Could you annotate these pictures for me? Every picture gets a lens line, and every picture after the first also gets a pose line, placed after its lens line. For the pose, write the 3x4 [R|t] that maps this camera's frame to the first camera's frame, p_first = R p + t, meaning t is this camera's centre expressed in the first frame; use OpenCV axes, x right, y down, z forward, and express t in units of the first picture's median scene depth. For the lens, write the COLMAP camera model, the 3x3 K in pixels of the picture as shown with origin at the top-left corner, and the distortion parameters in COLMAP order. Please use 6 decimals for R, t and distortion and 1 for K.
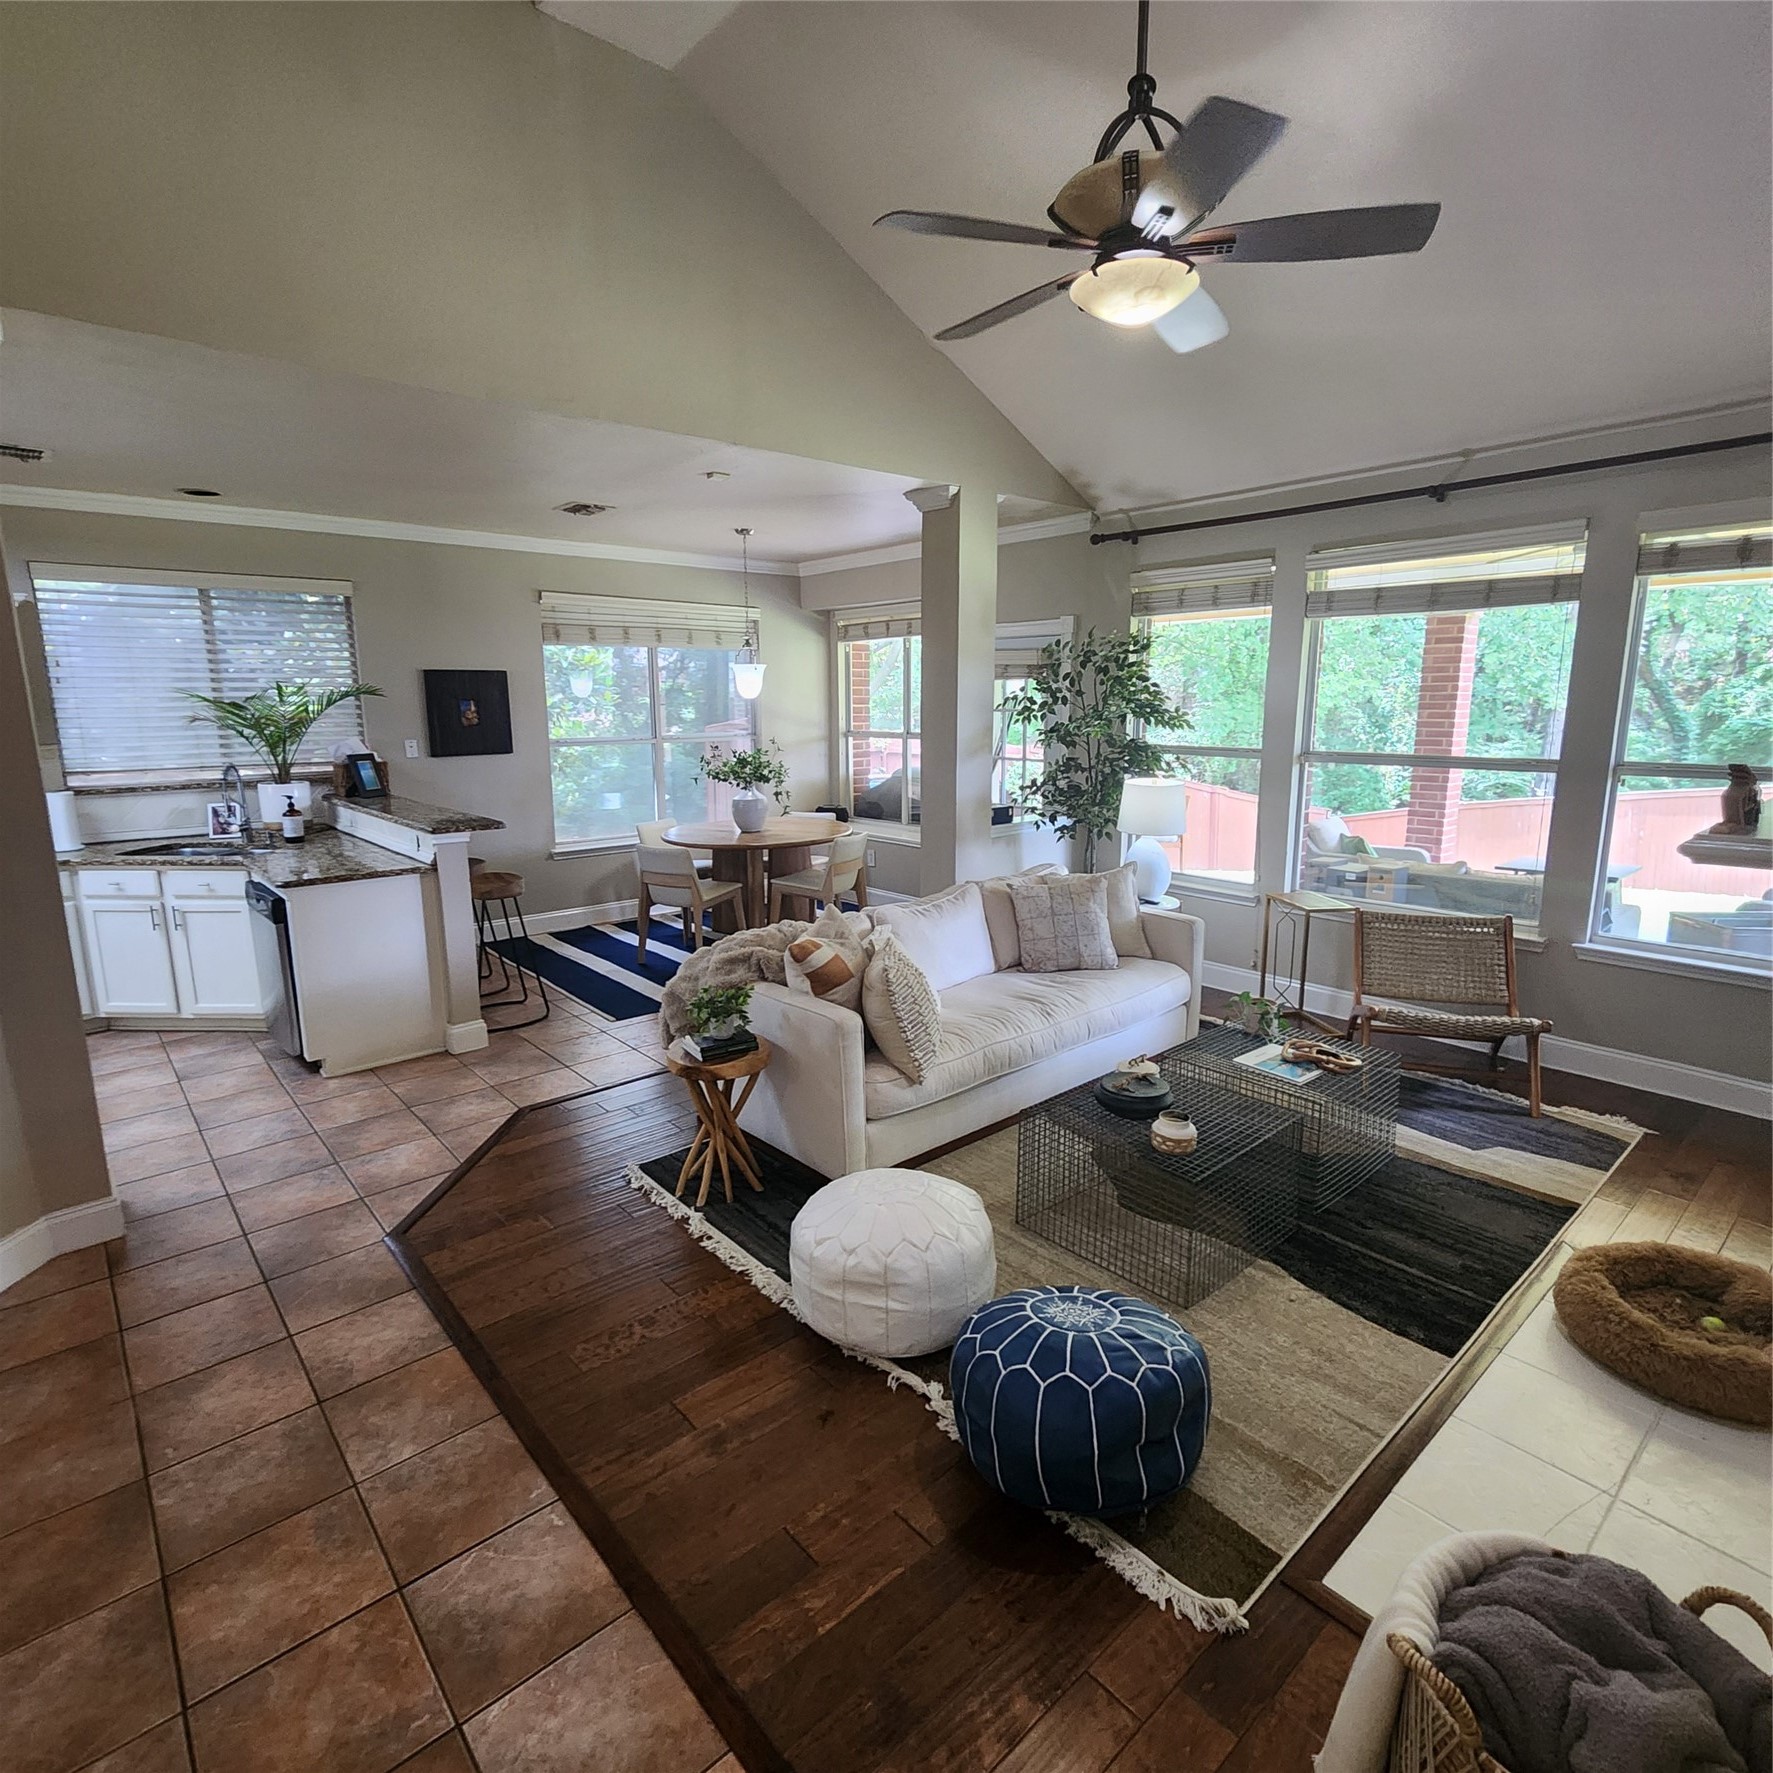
lens RADIAL K [[979.6, 0, 893.1], [0, 979.6, 877.5], [0, 0, 1]] dist [-0.002667, -0.001728]
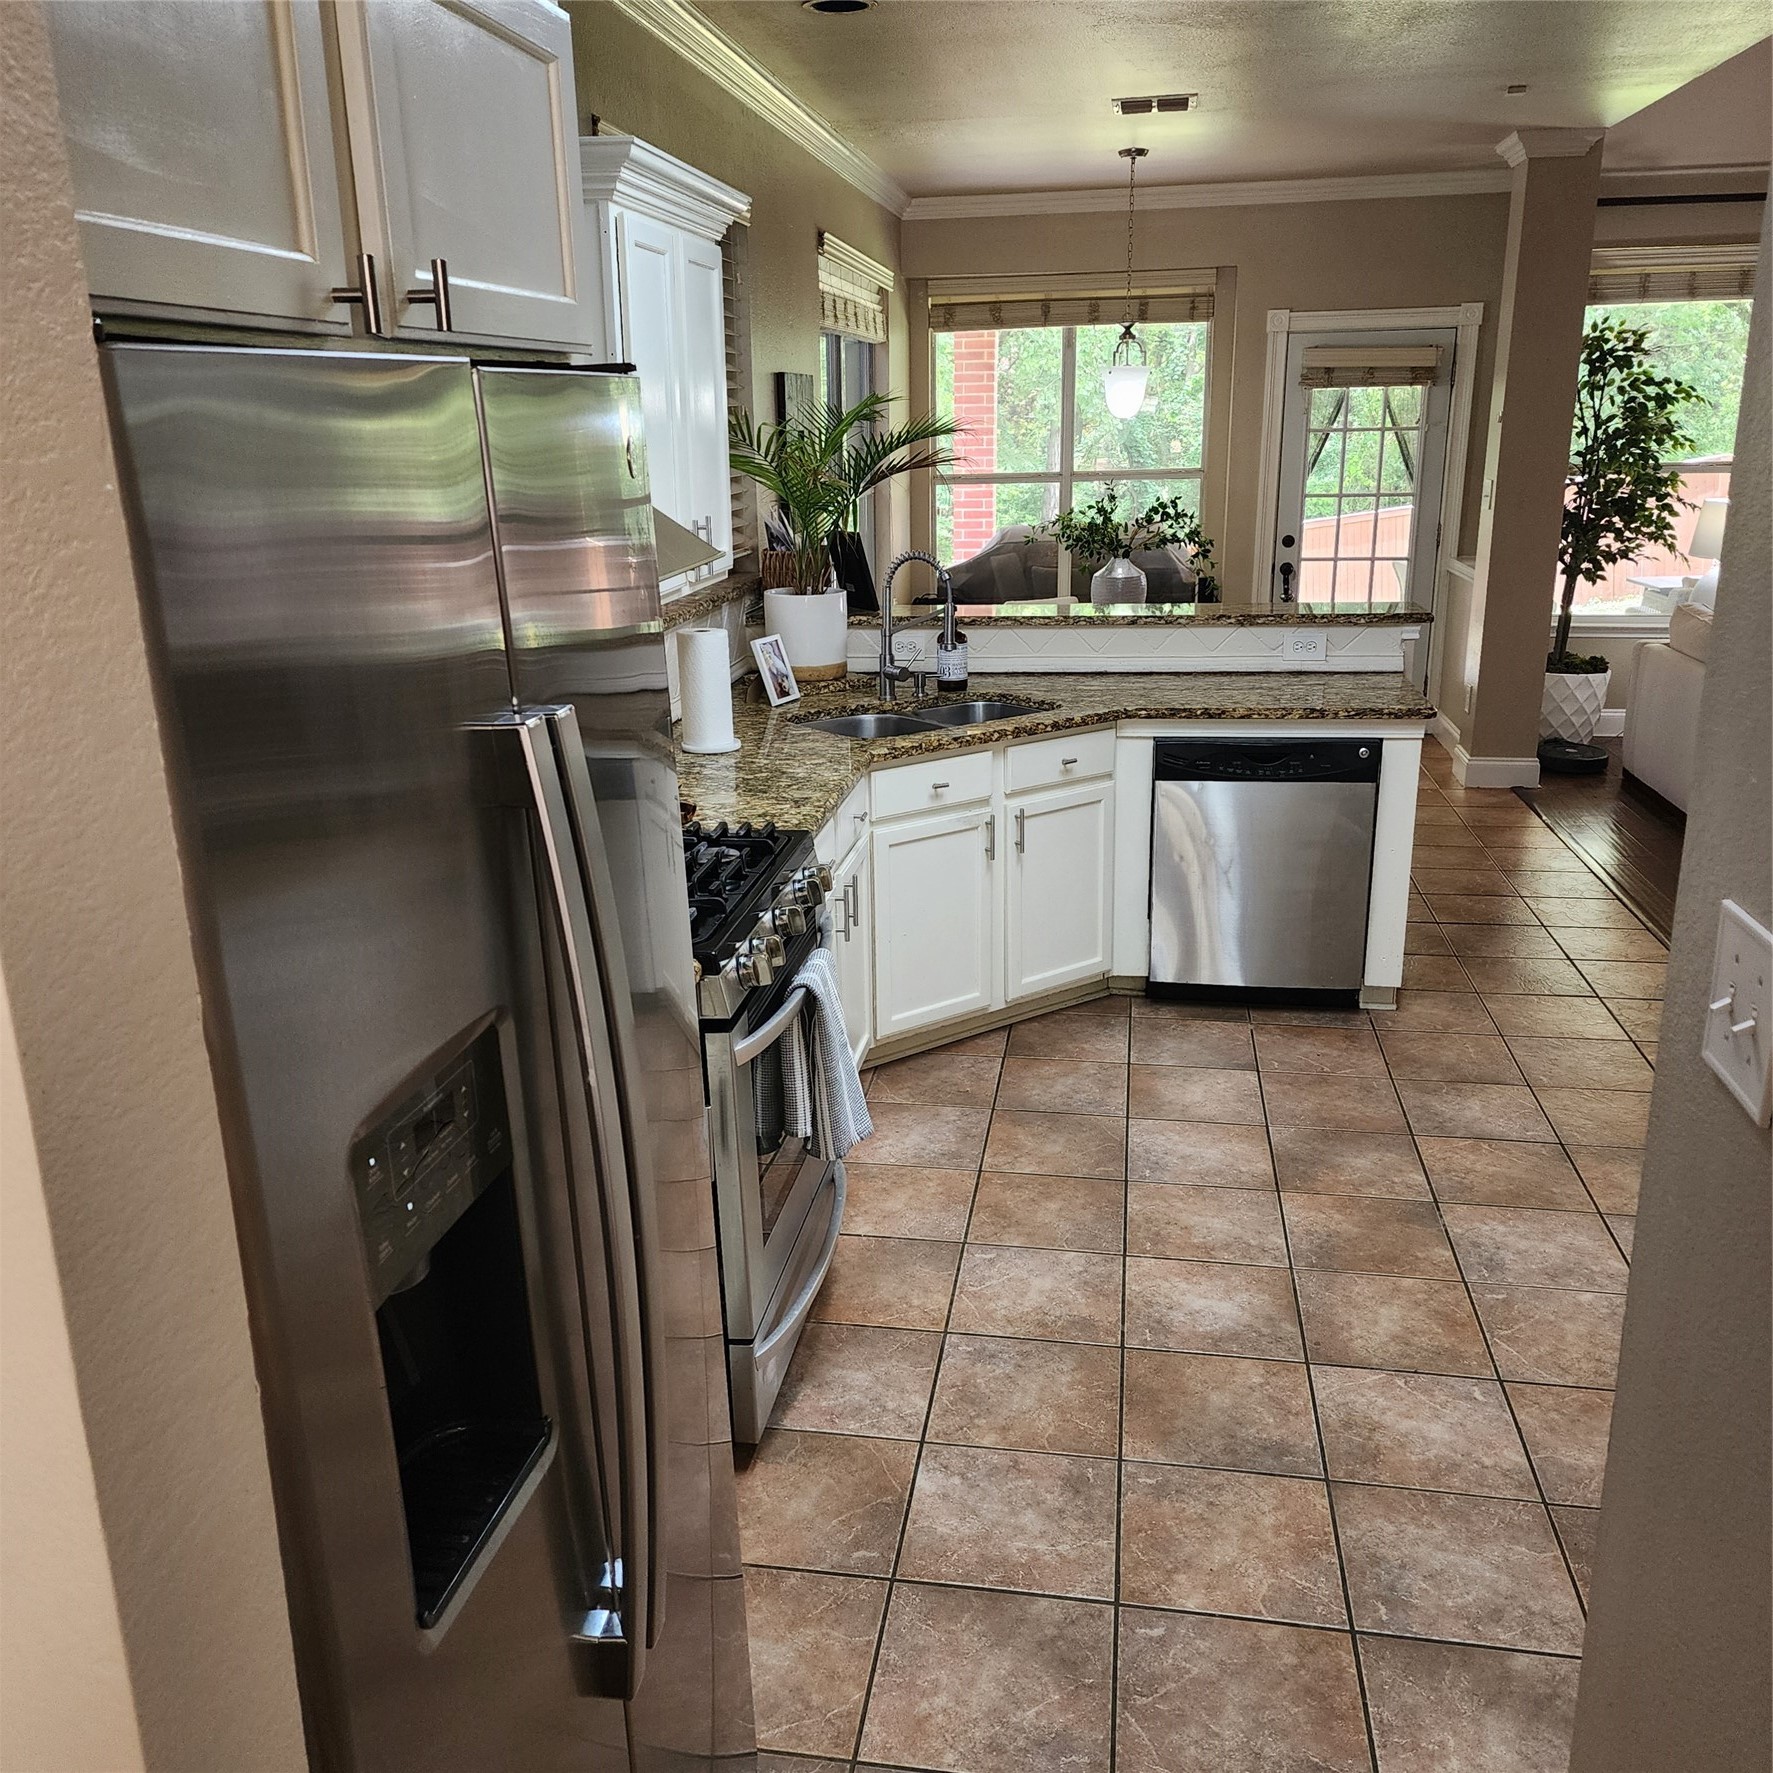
lens RADIAL K [[1566.5, 0, 886.5], [0, 1566.5, 886.5], [0, 0, 1]] dist [0.034535, -0.016223]
pose [[0.775490, -0.191203, 0.601712, -1.353826], [0.131166, 0.981038, 0.142692, -0.063274], [-0.617585, -0.031732, 0.785864, 0.357762]]
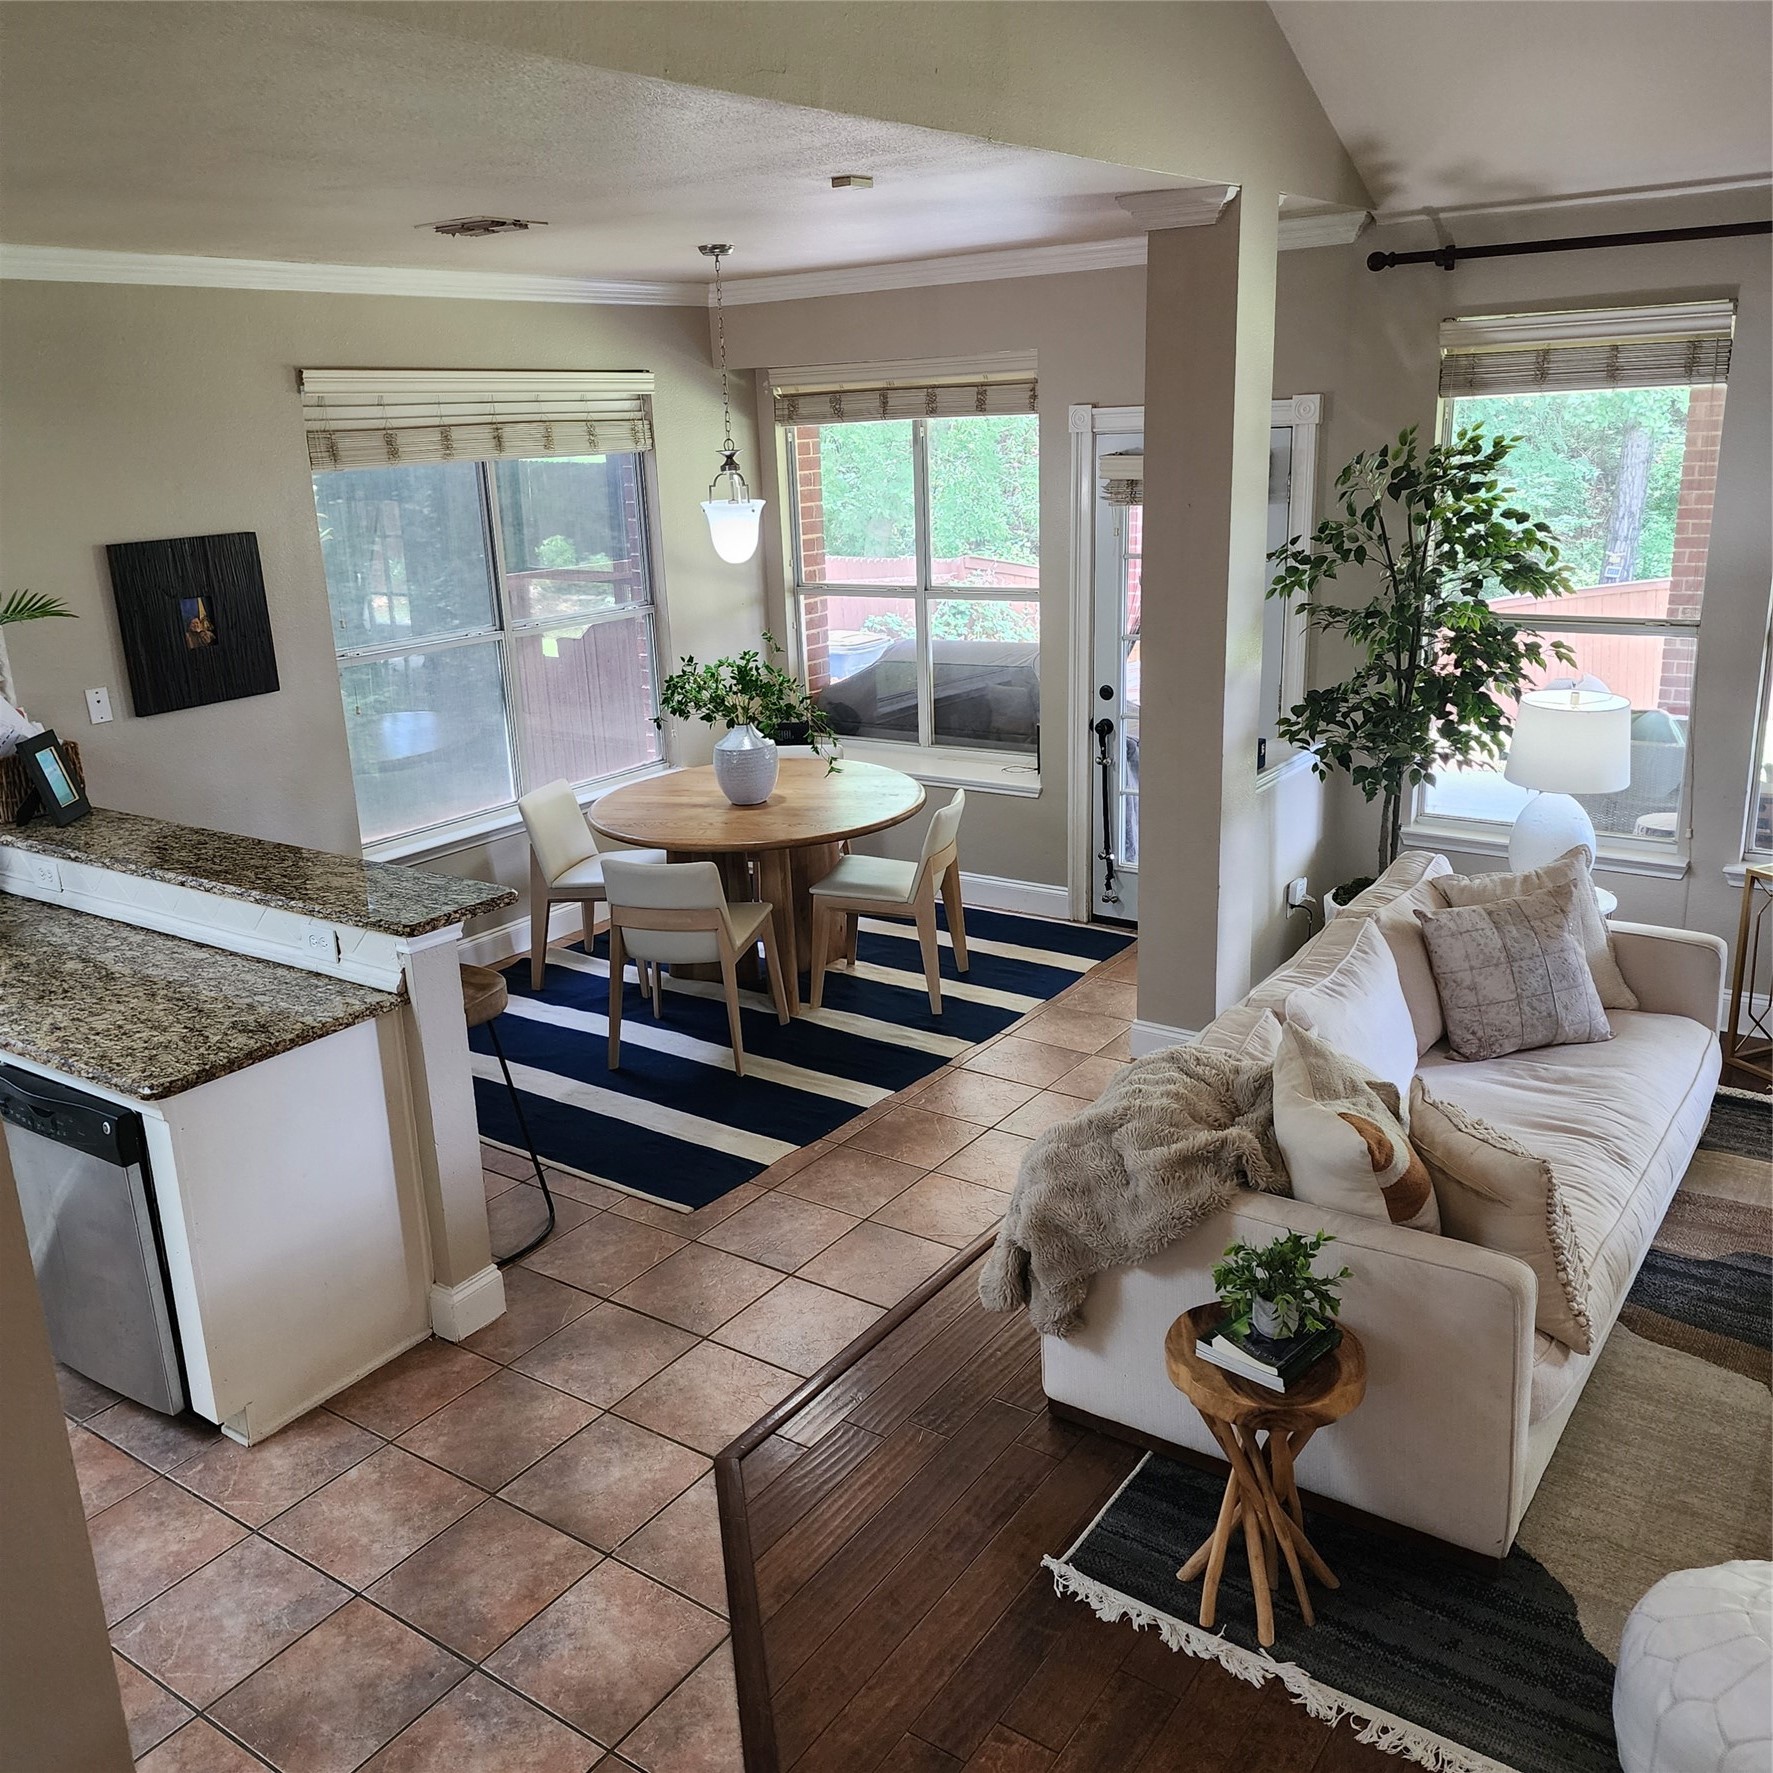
lens RADIAL K [[1574.8, 0, 861.9], [0, 1574.8, 864.4], [0, 0, 1]] dist [0.080030, -0.078942]
pose [[0.974630, -0.095900, 0.202238, -0.381567], [0.077277, 0.992175, 0.098067, -0.135130], [-0.210060, -0.079950, 0.974414, 0.151280]]
